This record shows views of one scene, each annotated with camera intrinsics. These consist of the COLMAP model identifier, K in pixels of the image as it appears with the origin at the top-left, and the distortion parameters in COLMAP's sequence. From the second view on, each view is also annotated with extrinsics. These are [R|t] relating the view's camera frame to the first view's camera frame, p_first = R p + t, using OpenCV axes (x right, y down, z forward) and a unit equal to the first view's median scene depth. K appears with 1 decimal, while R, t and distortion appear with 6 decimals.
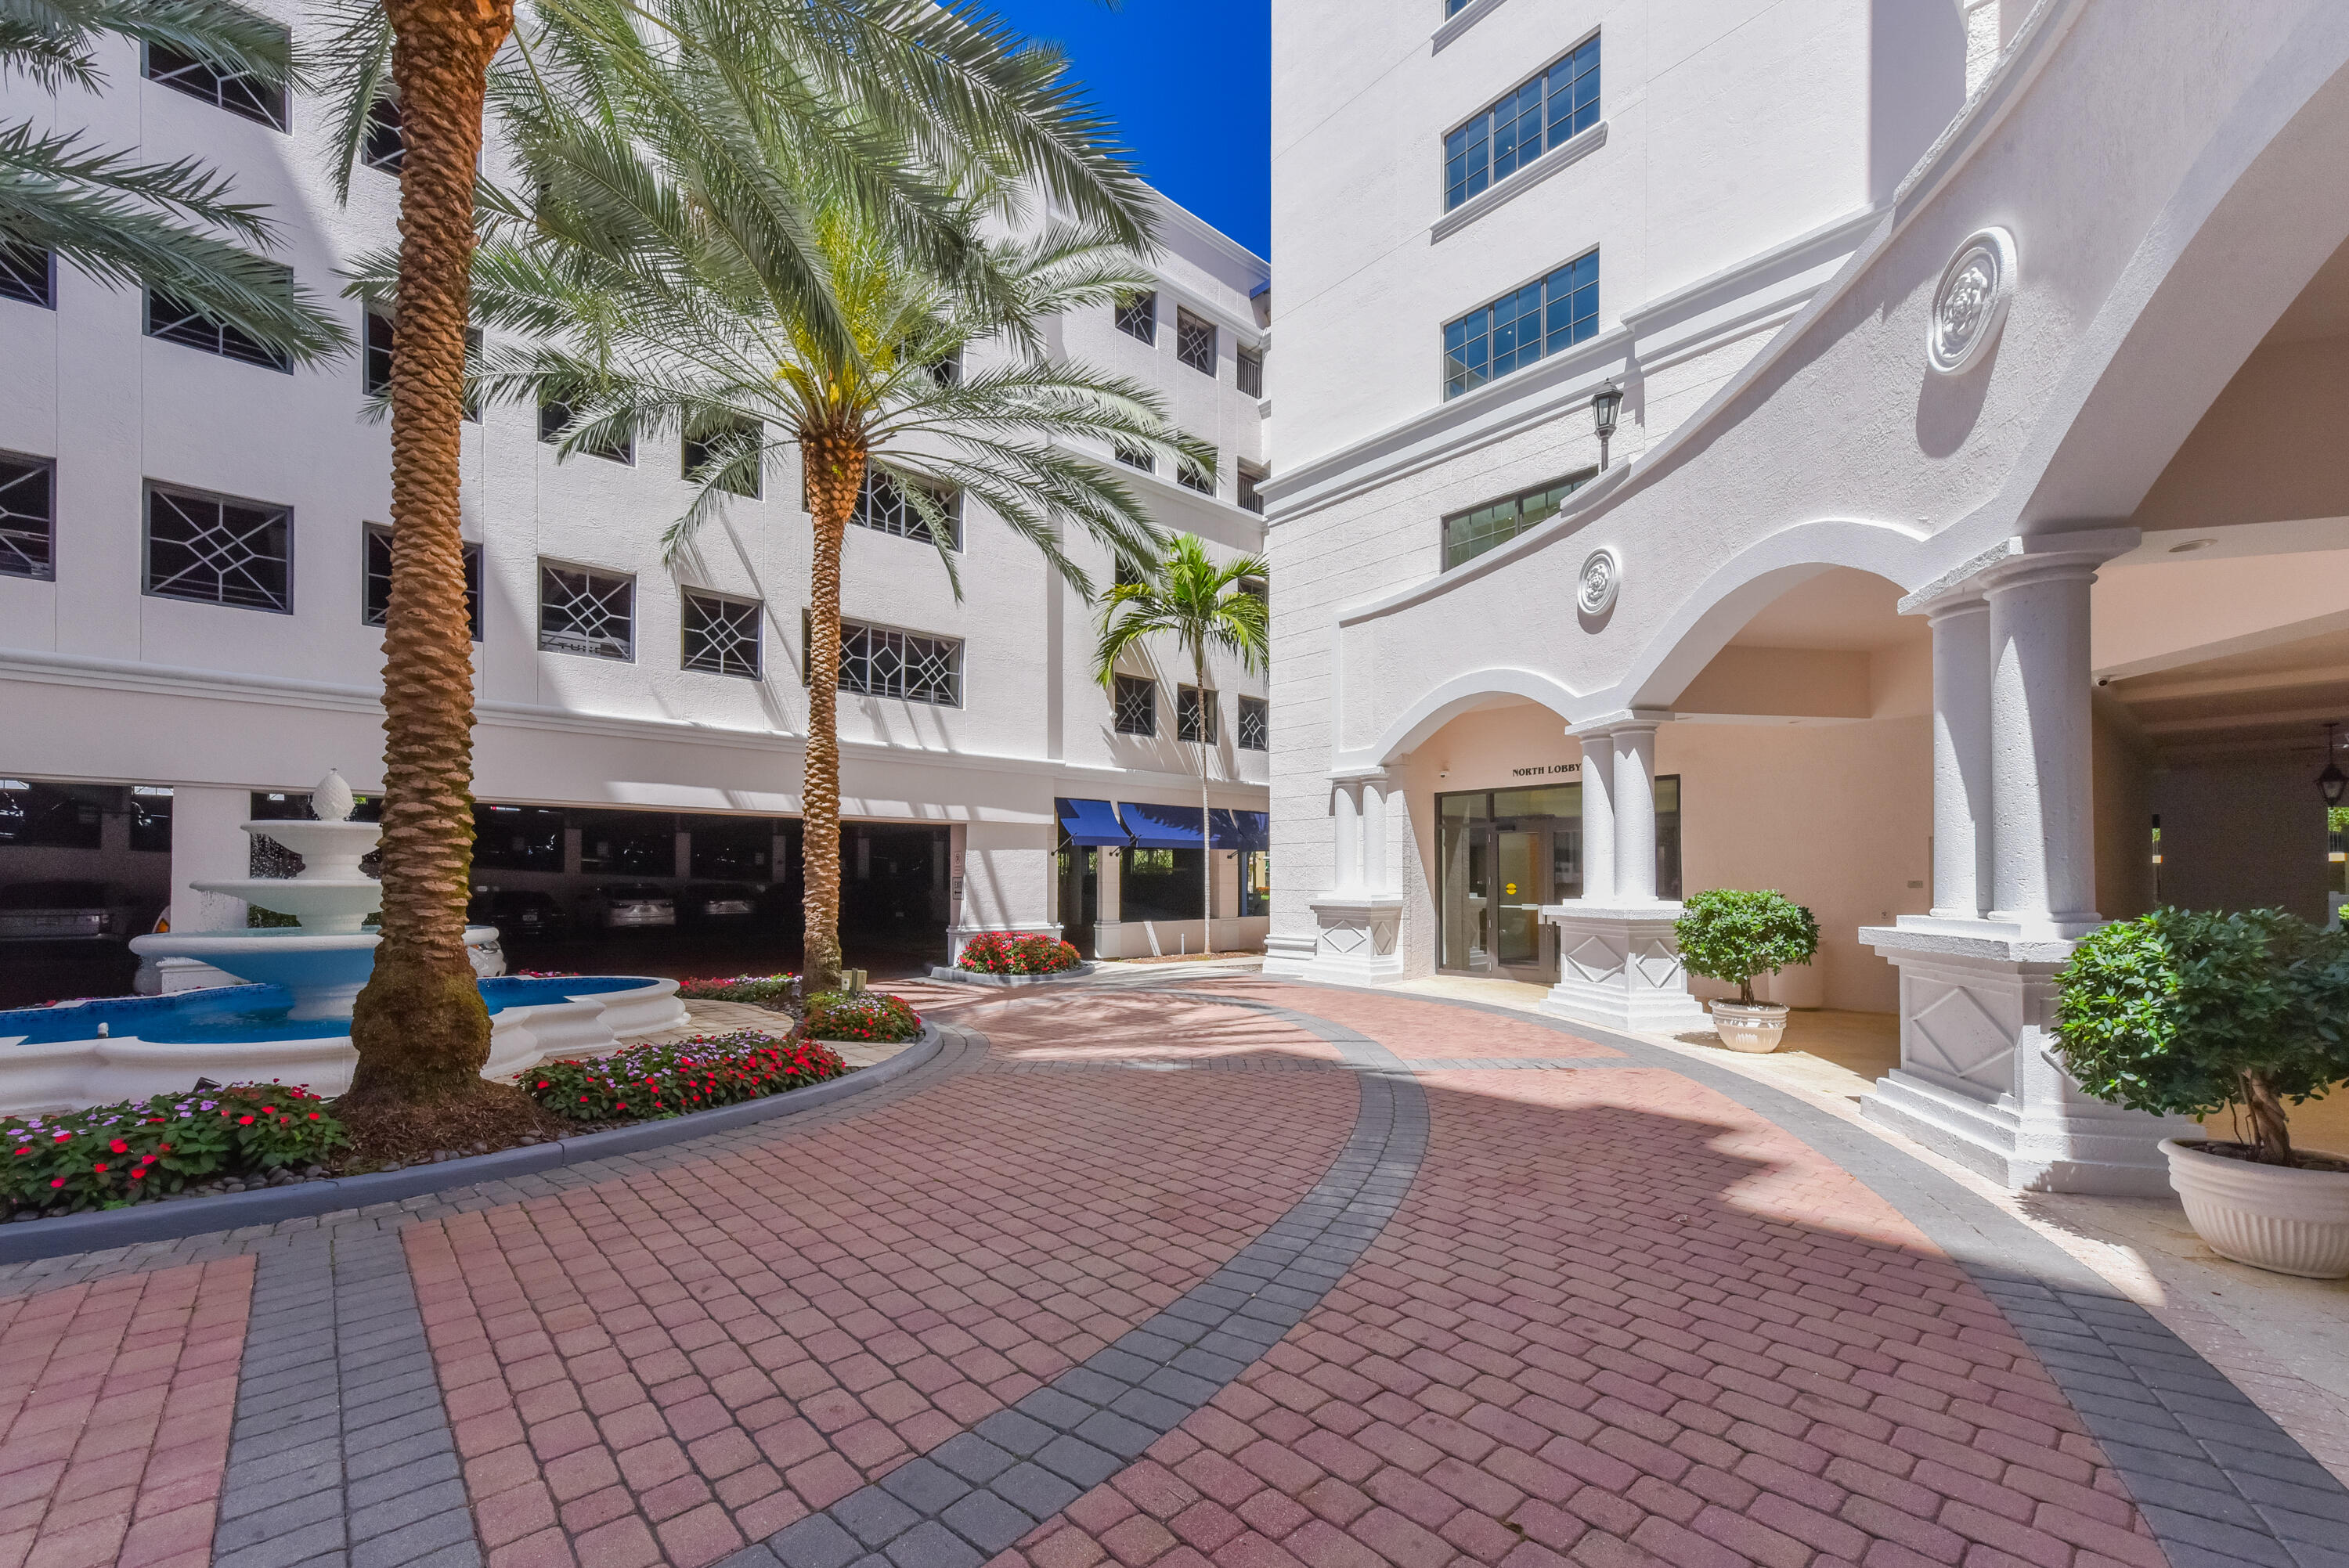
lens RADIAL K [[938.9, 0, 1171.6], [0, 938.9, 868.9], [0, 0, 1]] dist [-0.000107, -0.000042]
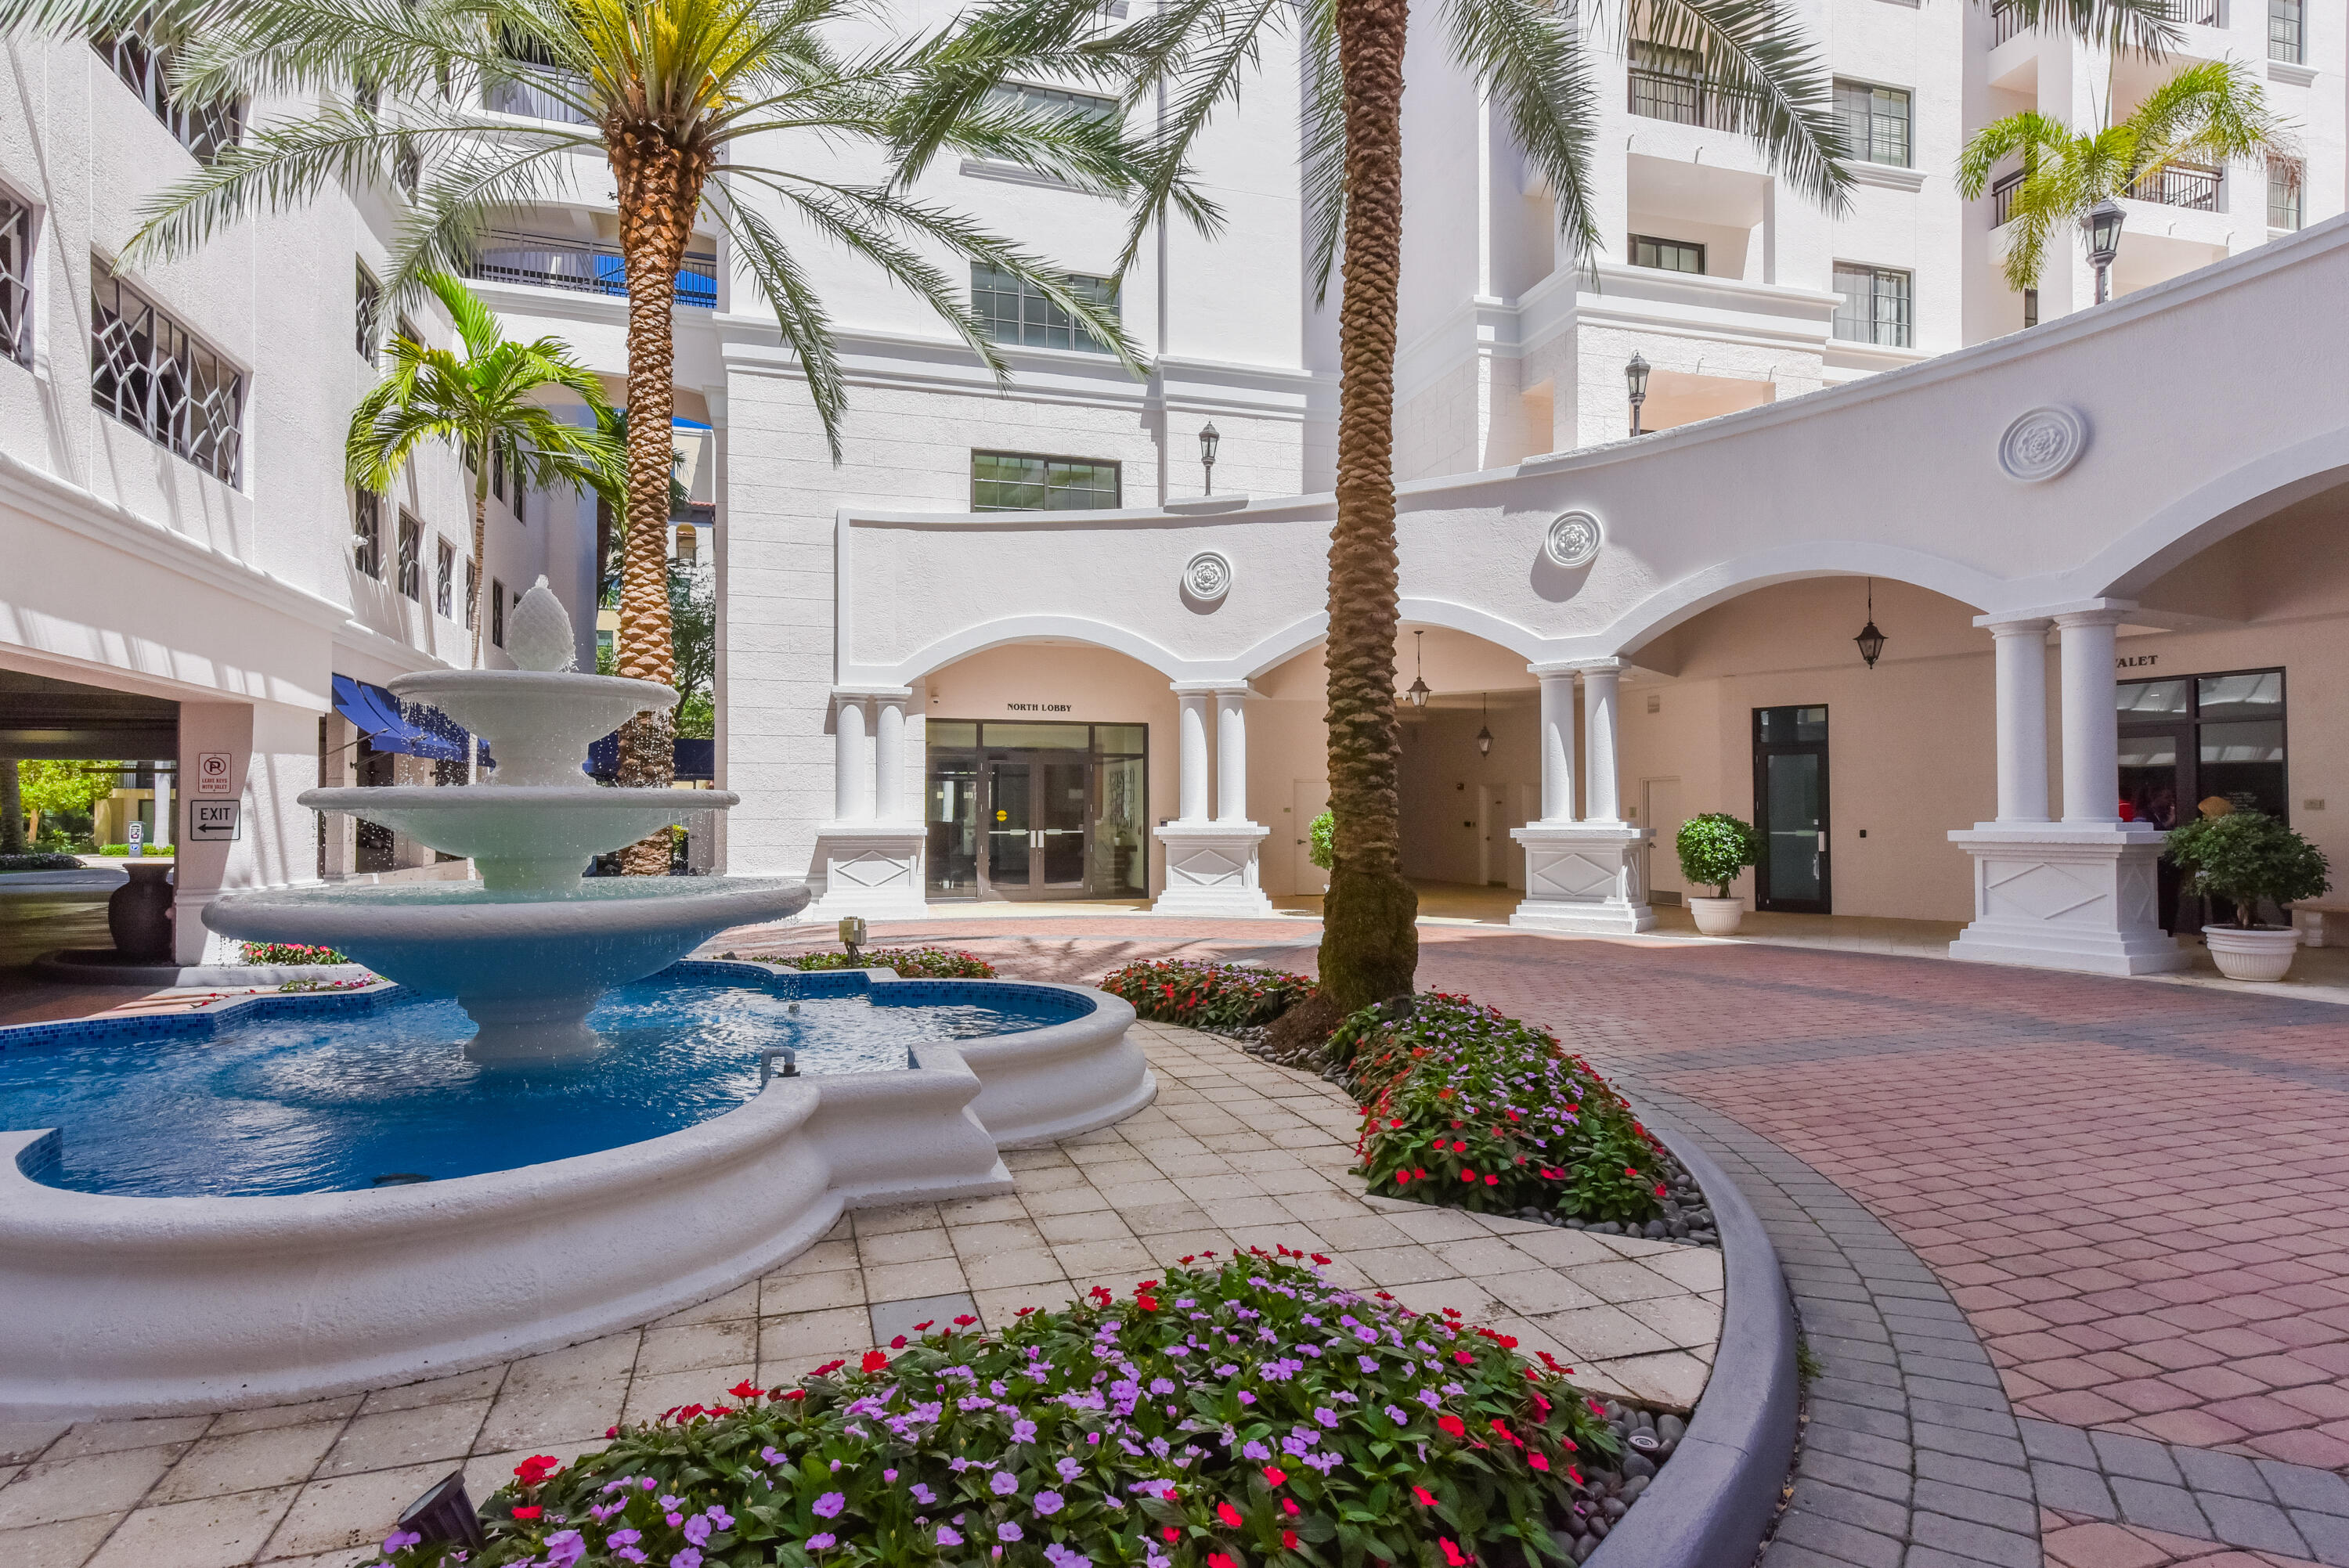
lens RADIAL K [[1245.9, 0, 1174.5], [0, 1245.9, 784.0], [0, 0, 1]] dist [0.001469, 0.000051]
pose [[0.398710, 0.018519, 0.916890, -0.836468], [-0.007991, 0.999828, -0.016719, 0.007324], [-0.917042, -0.000661, 0.398789, 0.259156]]
